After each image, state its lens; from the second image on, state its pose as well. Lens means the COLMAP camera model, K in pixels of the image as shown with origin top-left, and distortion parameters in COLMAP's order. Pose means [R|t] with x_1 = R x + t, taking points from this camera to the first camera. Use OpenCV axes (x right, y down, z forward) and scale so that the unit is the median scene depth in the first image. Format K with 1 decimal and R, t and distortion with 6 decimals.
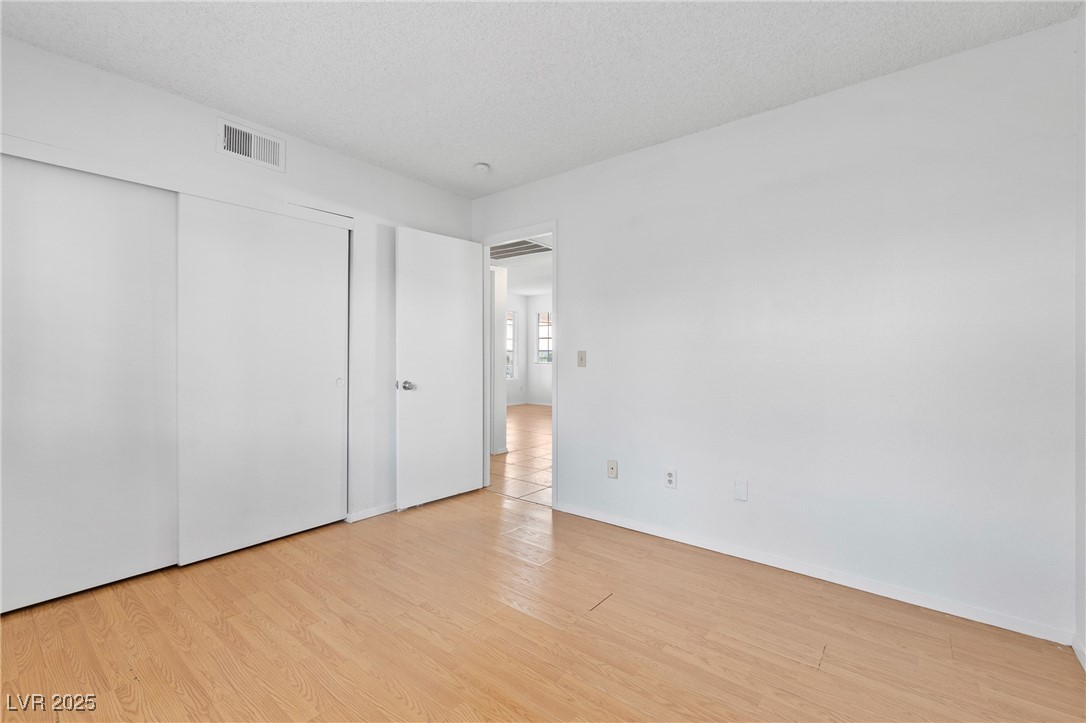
lens RADIAL K [[469.6, 0, 542.8], [0, 469.6, 358.4], [0, 0, 1]] dist [-0.000287, 0.000066]
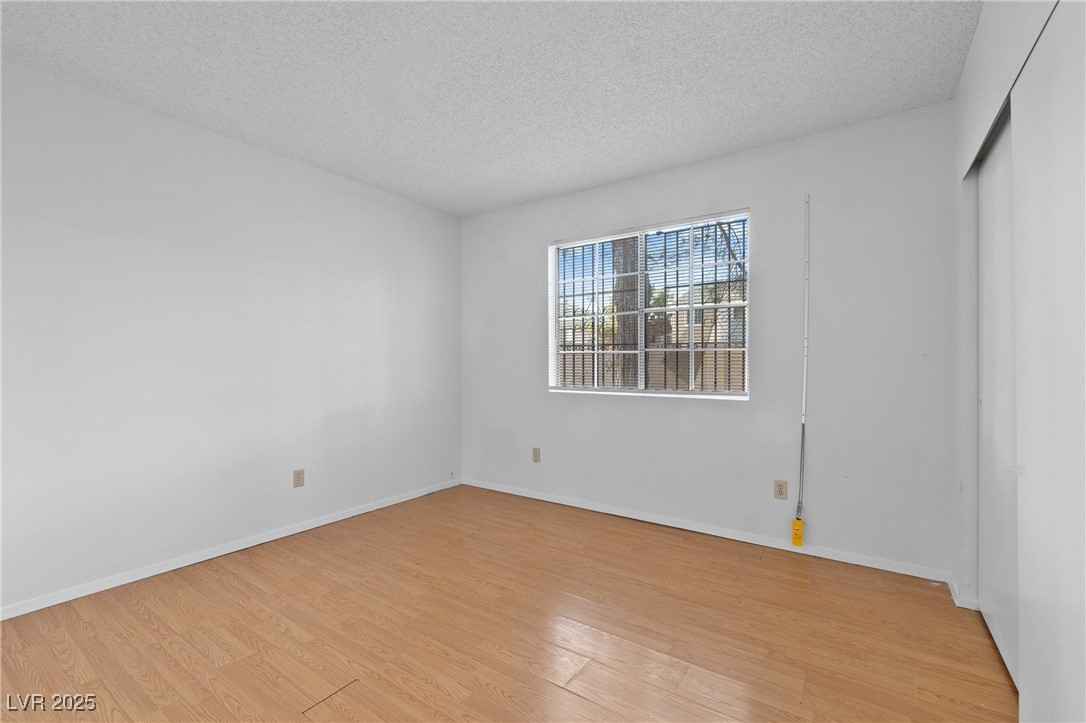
lens RADIAL K [[469.6, 0, 546.9], [0, 469.6, 361.2], [0, 0, 1]] dist [-0.000287, 0.000066]
pose [[-0.996566, -0.005613, -0.082610, -0.178859], [-0.006161, 0.999961, 0.006381, -0.018328], [0.082571, 0.006868, -0.996562, 2.099957]]
